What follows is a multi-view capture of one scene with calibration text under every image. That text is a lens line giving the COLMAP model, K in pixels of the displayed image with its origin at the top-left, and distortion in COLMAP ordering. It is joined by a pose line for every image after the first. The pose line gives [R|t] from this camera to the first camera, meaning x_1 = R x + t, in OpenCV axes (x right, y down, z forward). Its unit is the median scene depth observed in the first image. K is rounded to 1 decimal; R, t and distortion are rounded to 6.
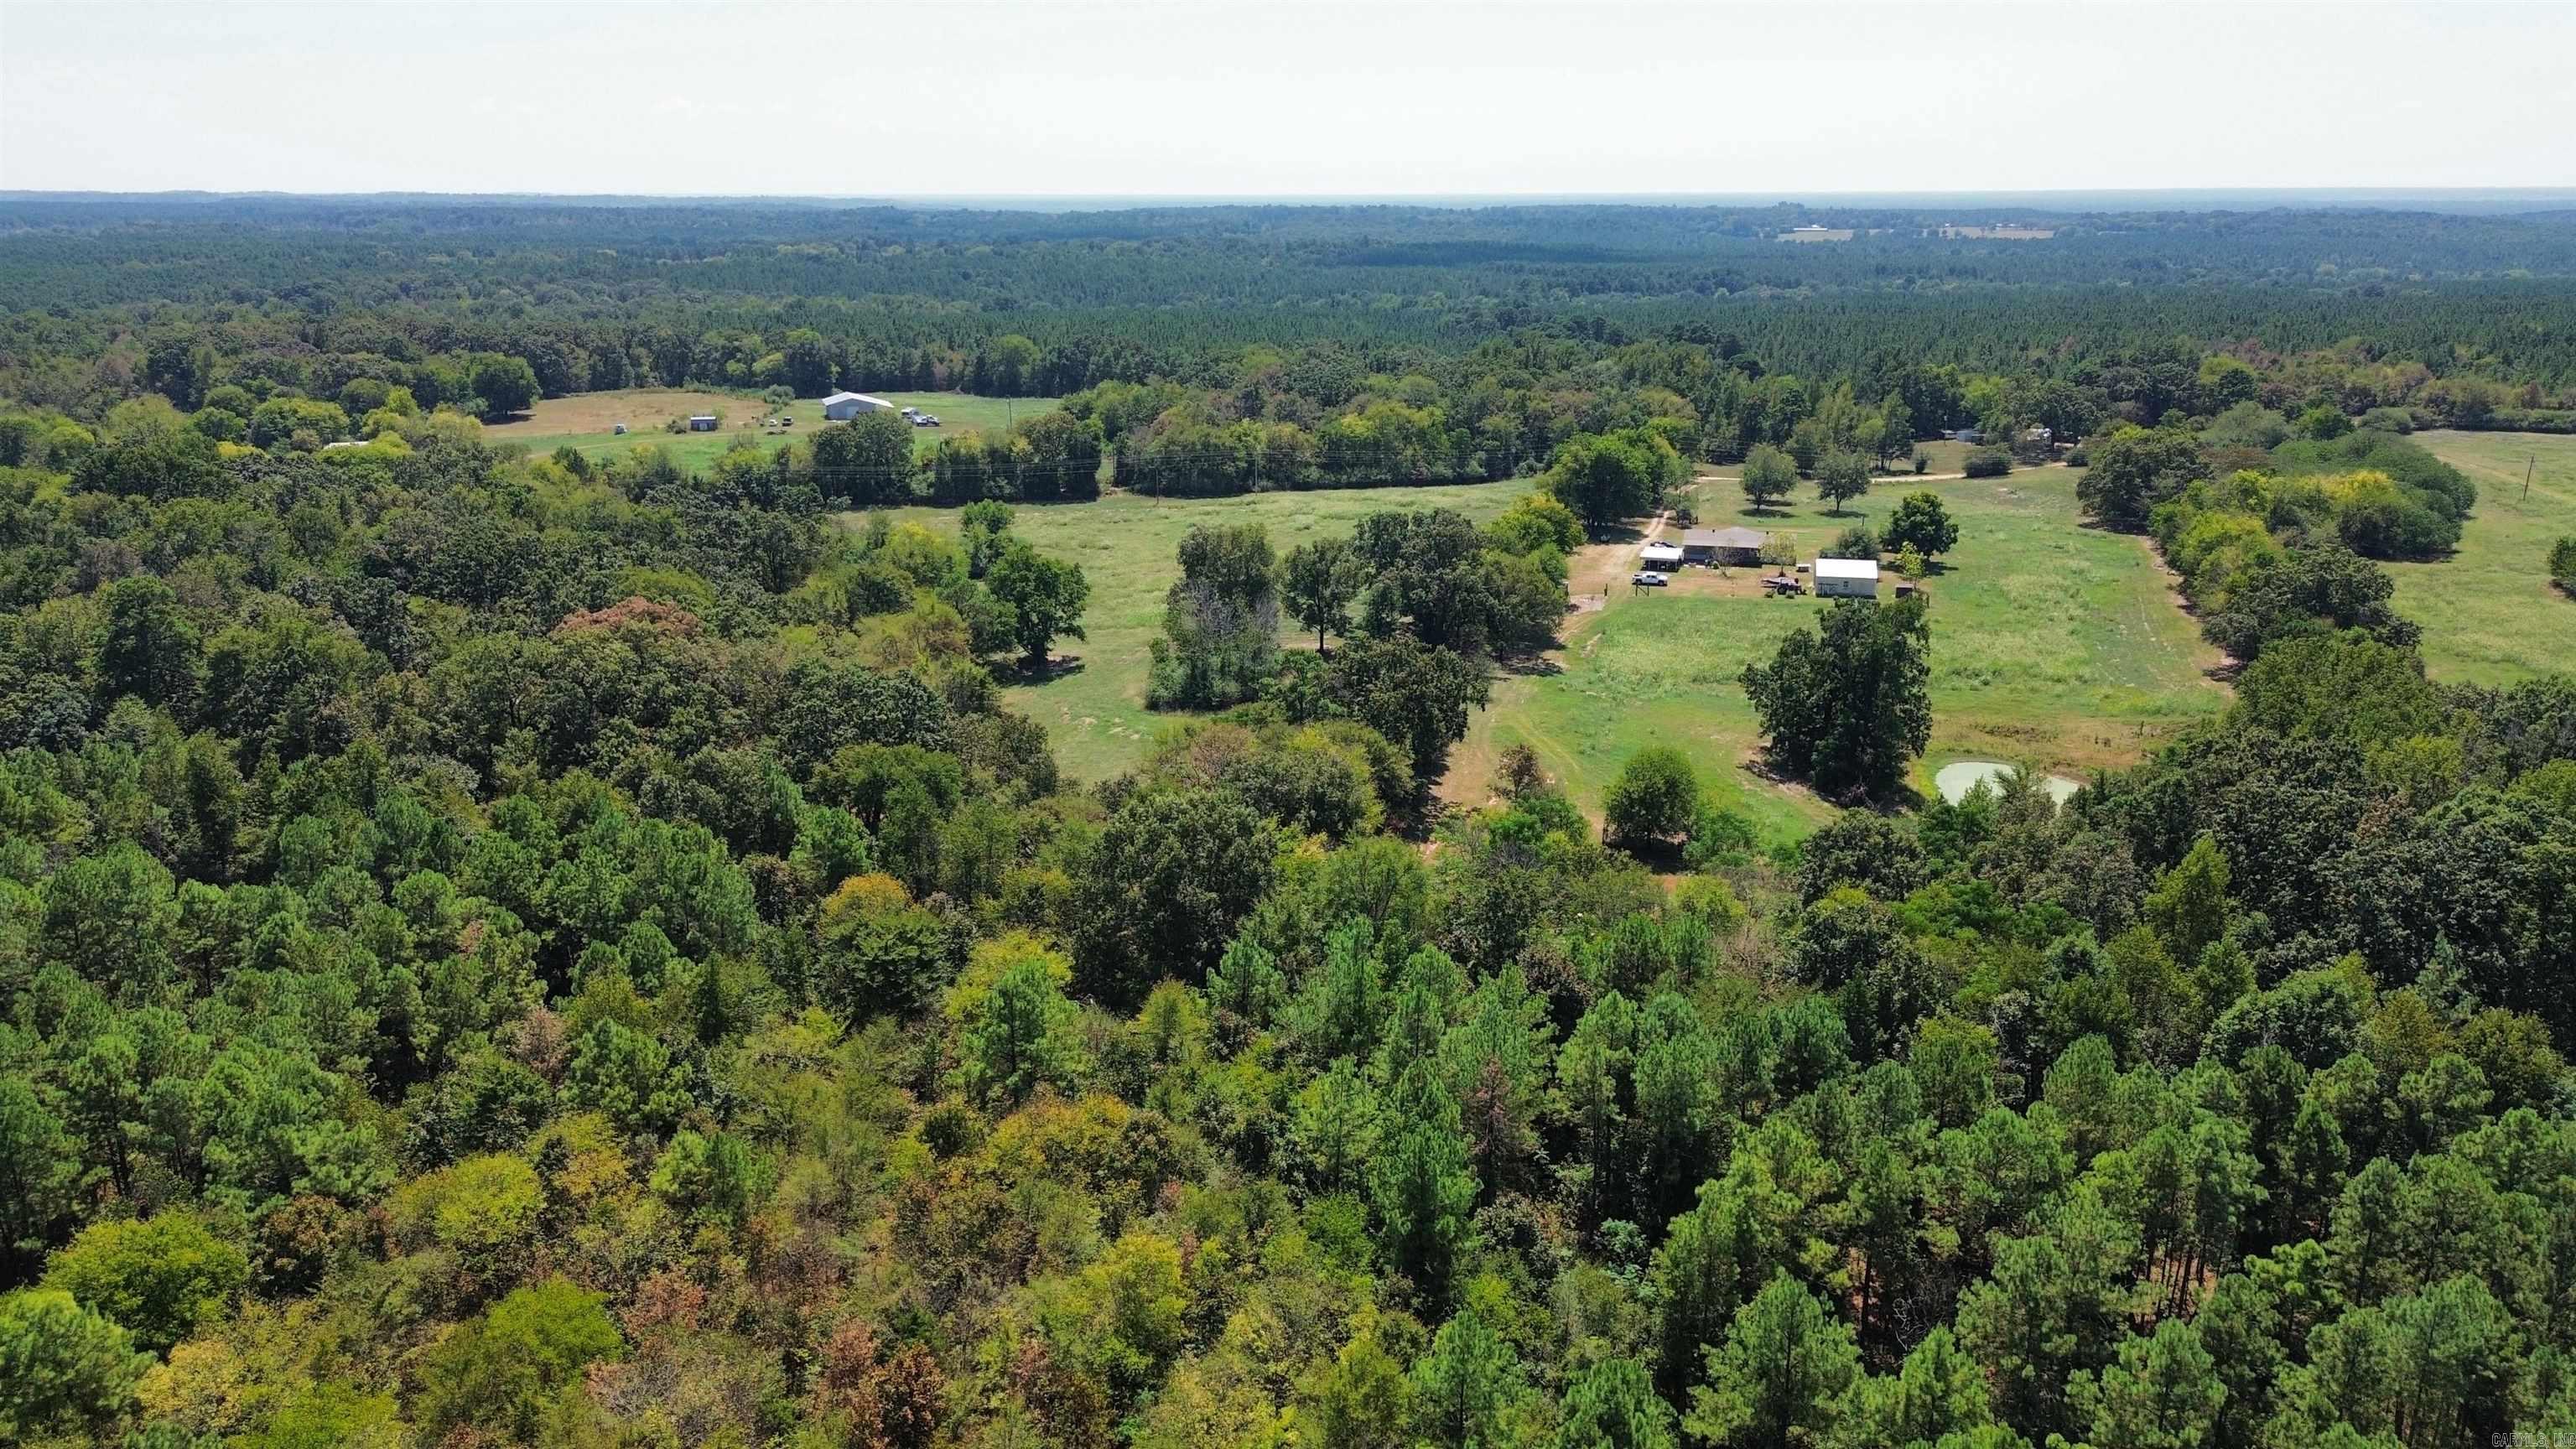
lens RADIAL K [[1841.7, 0, 1287.5], [0, 1841.7, 714.0], [0, 0, 1]] dist [0.083297, -0.072250]
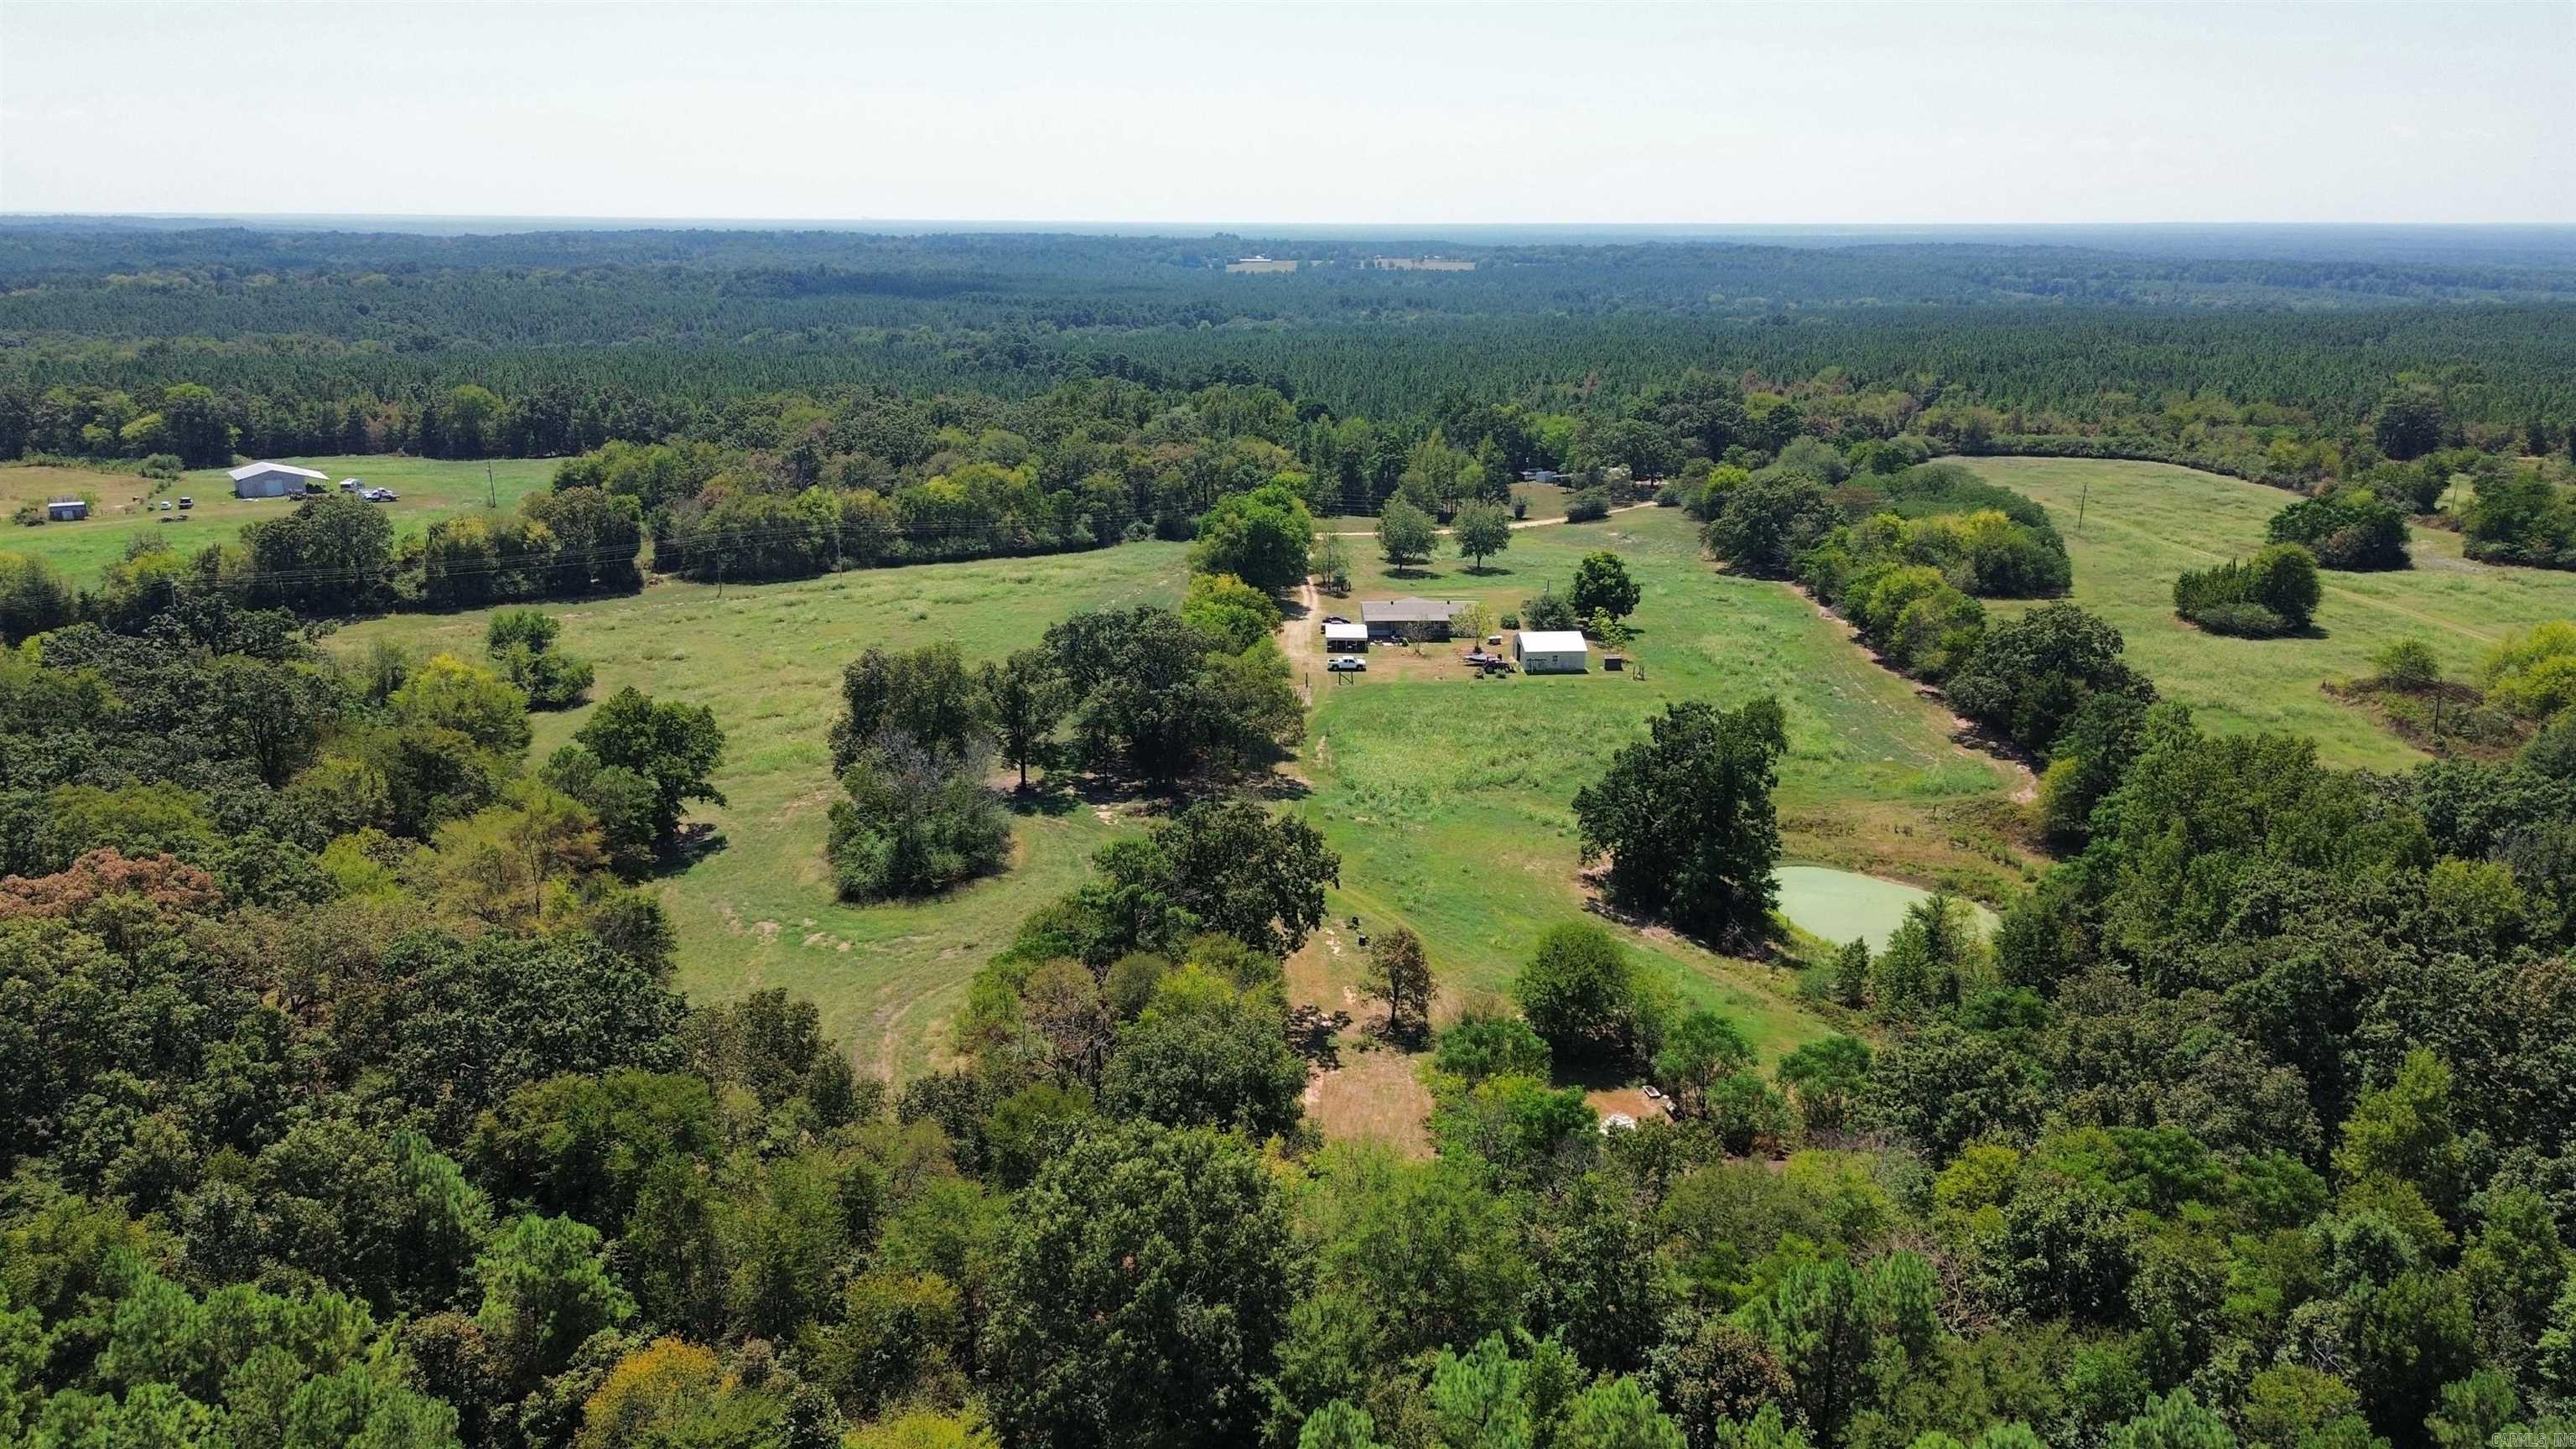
lens RADIAL K [[1841.7, 0, 1287.5], [0, 1841.7, 714.0], [0, 0, 1]] dist [0.083297, -0.072250]
pose [[0.956606, -0.071038, 0.282594, -0.064055], [0.074901, 0.997187, -0.002874, -0.036646], [-0.281595, 0.023916, 0.959235, 0.118287]]
